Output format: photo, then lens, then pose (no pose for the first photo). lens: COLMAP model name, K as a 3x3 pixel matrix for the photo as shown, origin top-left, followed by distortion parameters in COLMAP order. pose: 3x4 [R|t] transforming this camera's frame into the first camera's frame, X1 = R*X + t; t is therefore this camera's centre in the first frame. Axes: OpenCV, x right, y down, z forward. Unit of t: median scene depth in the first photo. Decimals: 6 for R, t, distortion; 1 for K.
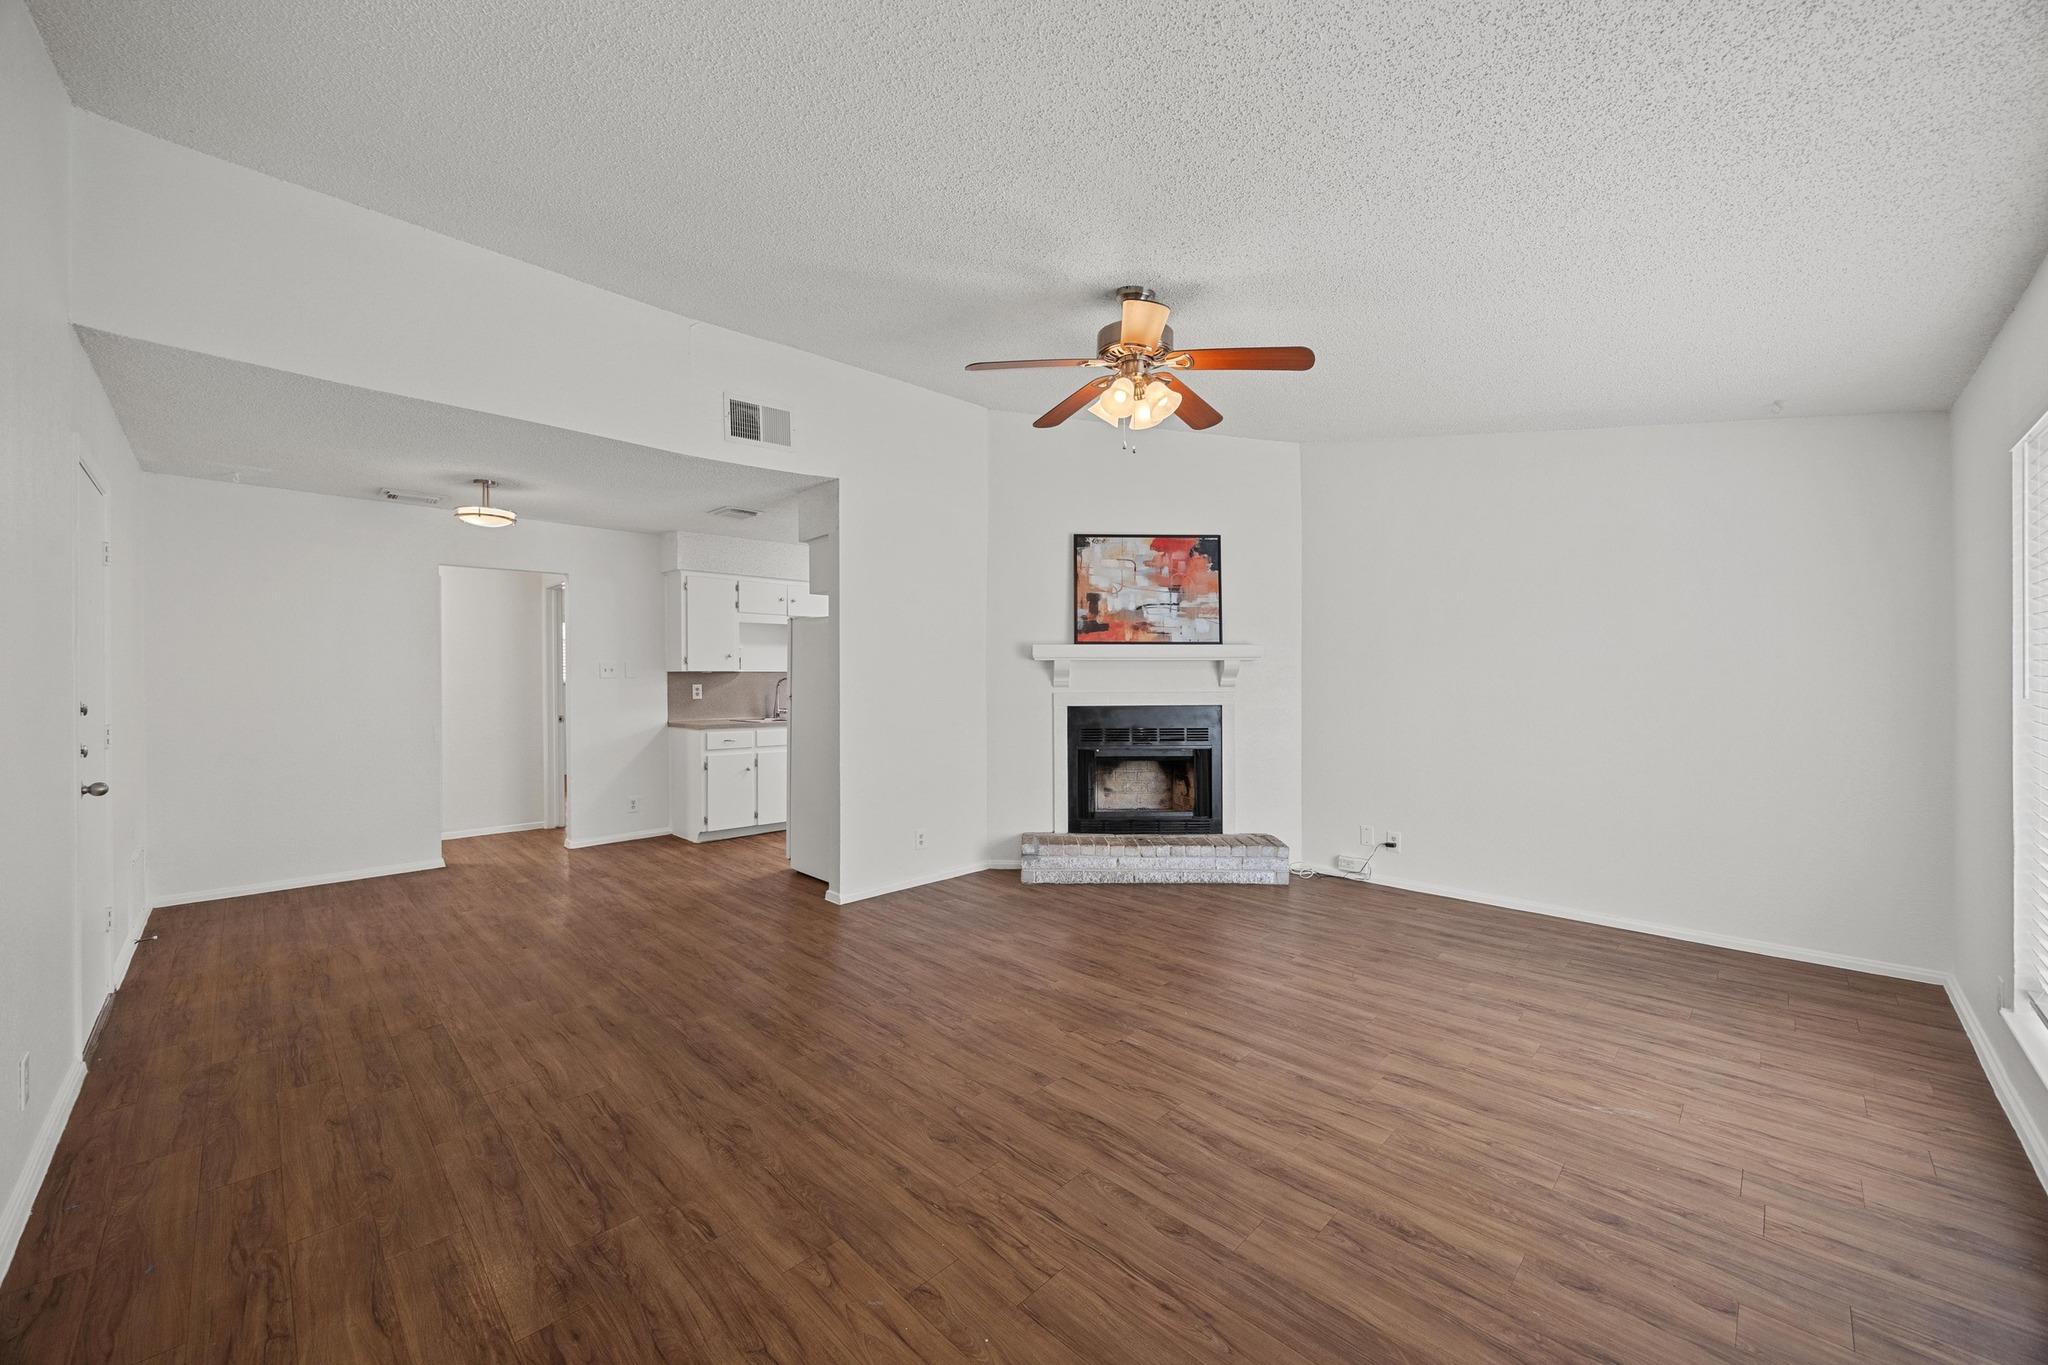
lens RADIAL K [[772.6, 0, 1030.8], [0, 772.6, 684.0], [0, 0, 1]] dist [-0.003824, -0.000158]
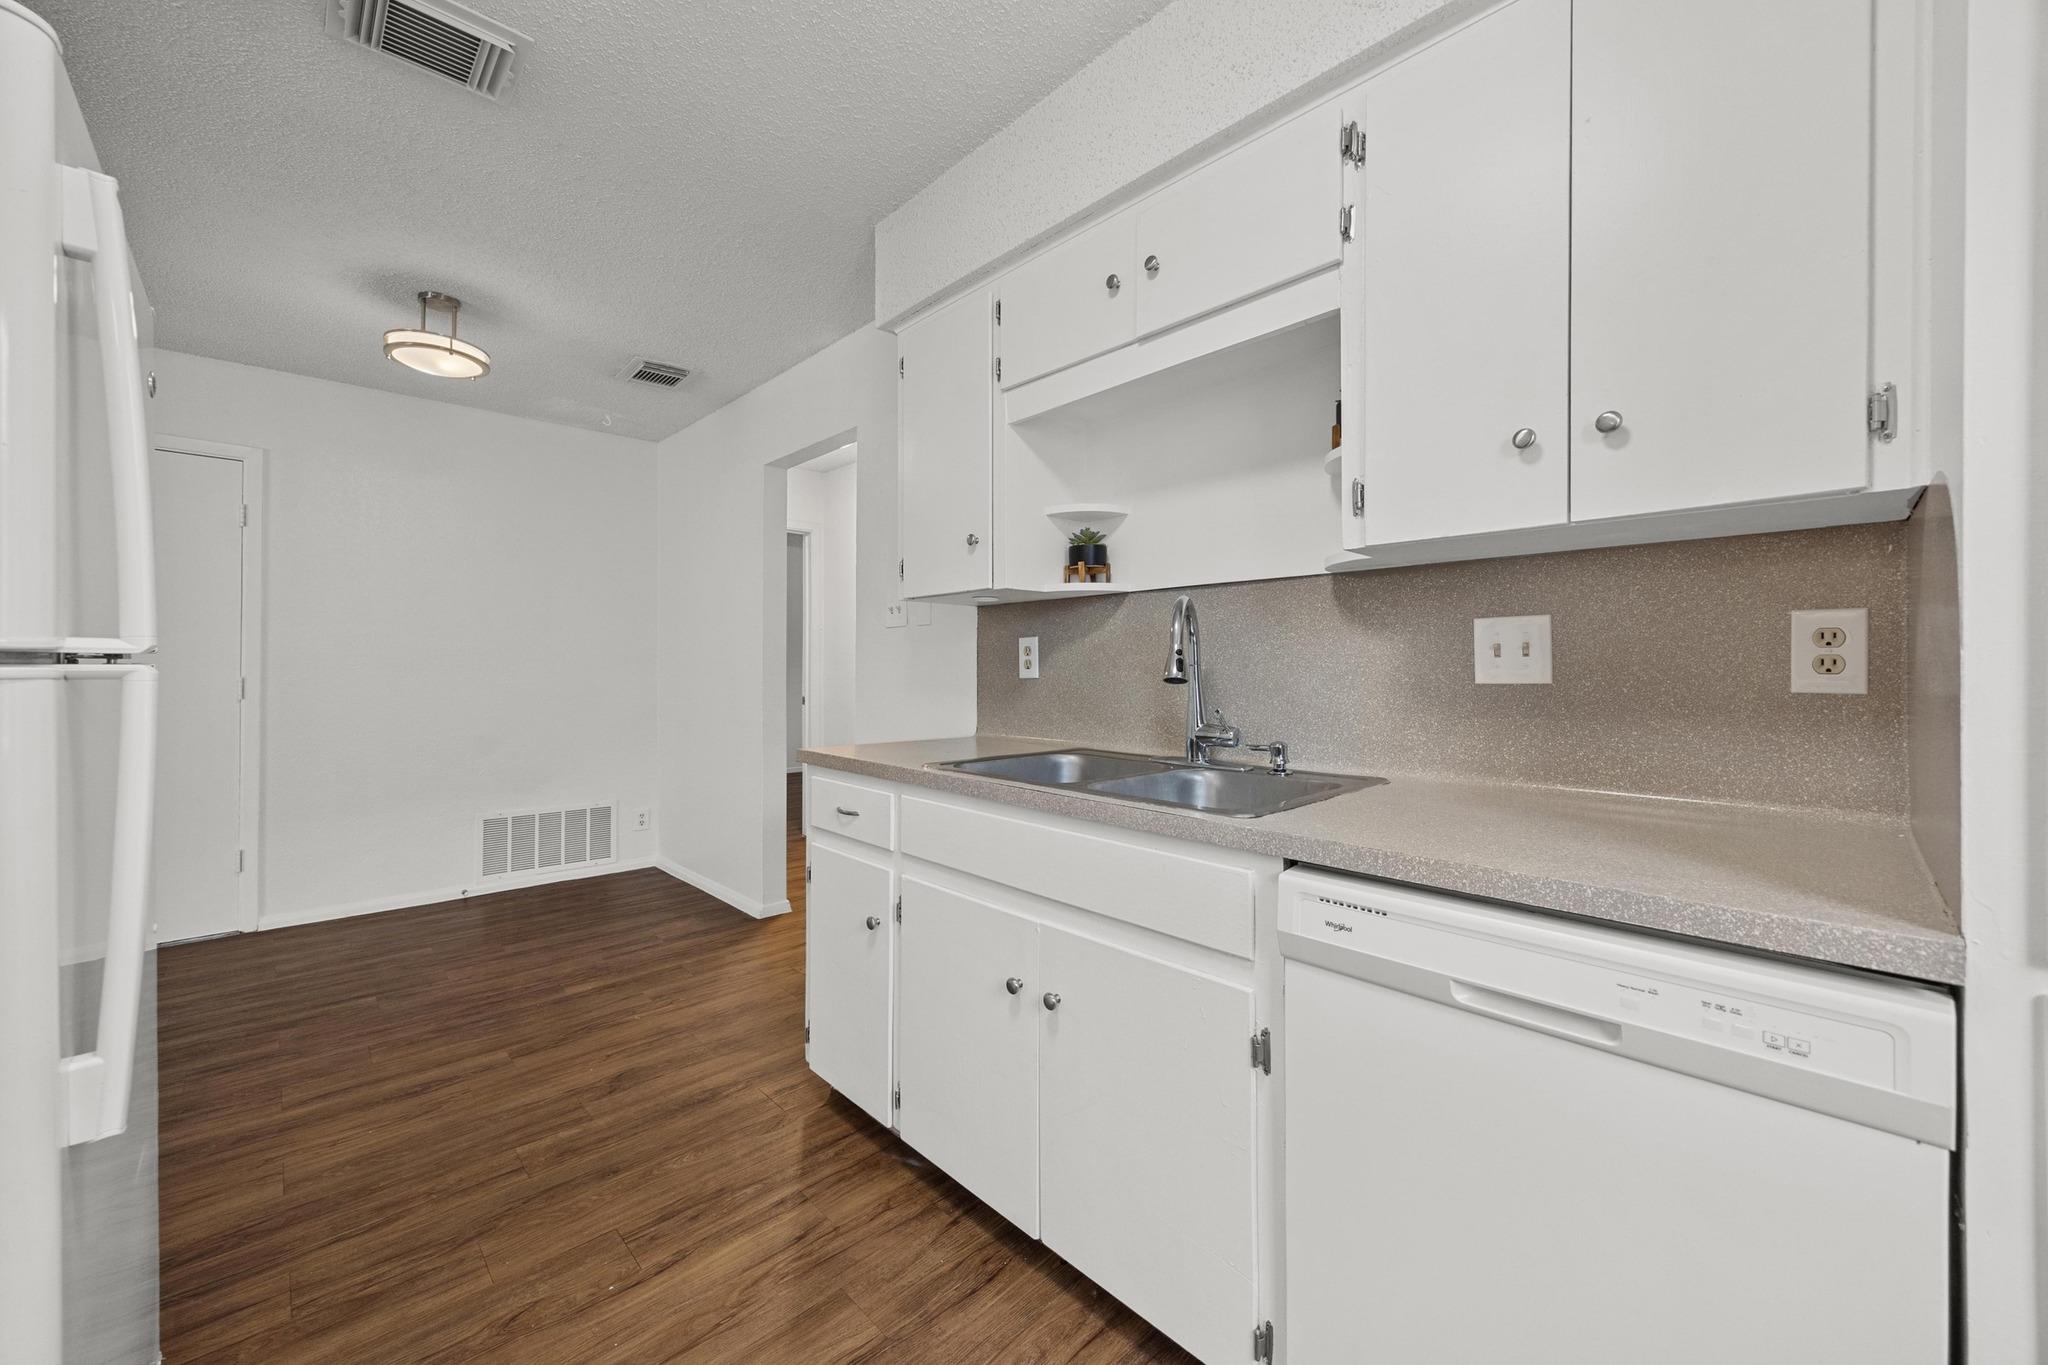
lens RADIAL K [[768.7, 0, 1016.6], [0, 768.7, 662.2], [0, 0, 1]] dist [-0.000539, -0.000047]
pose [[-0.022092, 0.004093, -0.999748, -0.096374], [0.001416, 0.999991, 0.004063, 0.013308], [0.999755, -0.001326, -0.022098, 1.259050]]
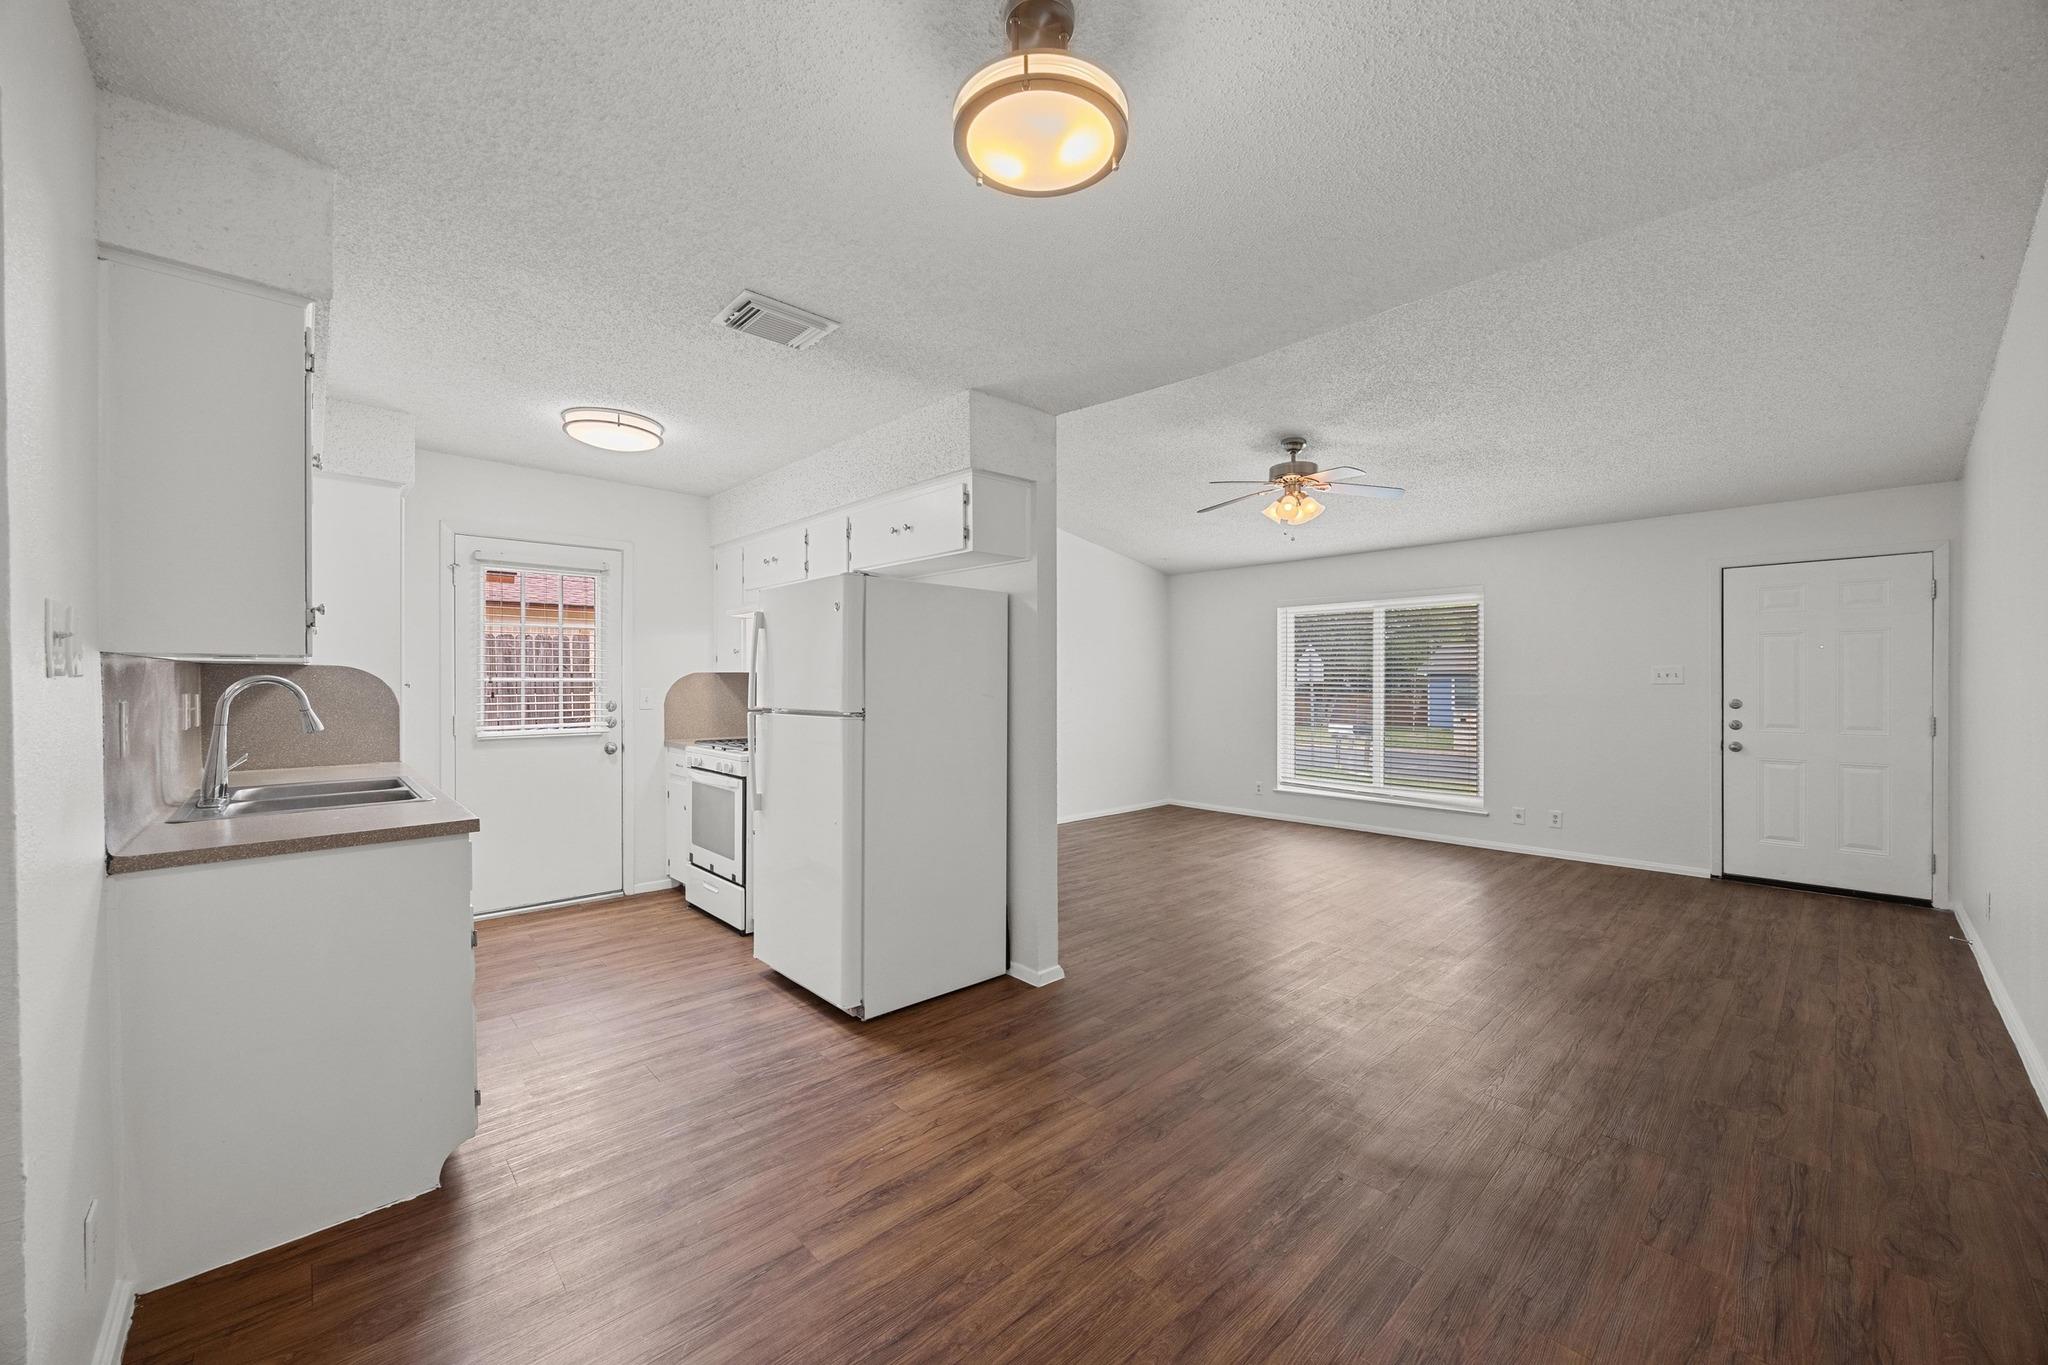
lens RADIAL K [[772.6, 0, 1030.8], [0, 772.6, 684.0], [0, 0, 1]] dist [-0.003824, -0.000158]
pose [[0.040115, -0.000267, 0.999195, -0.857103], [0.007844, 0.999969, -0.000047, -0.002878], [-0.999164, 0.007840, 0.040116, 0.848294]]
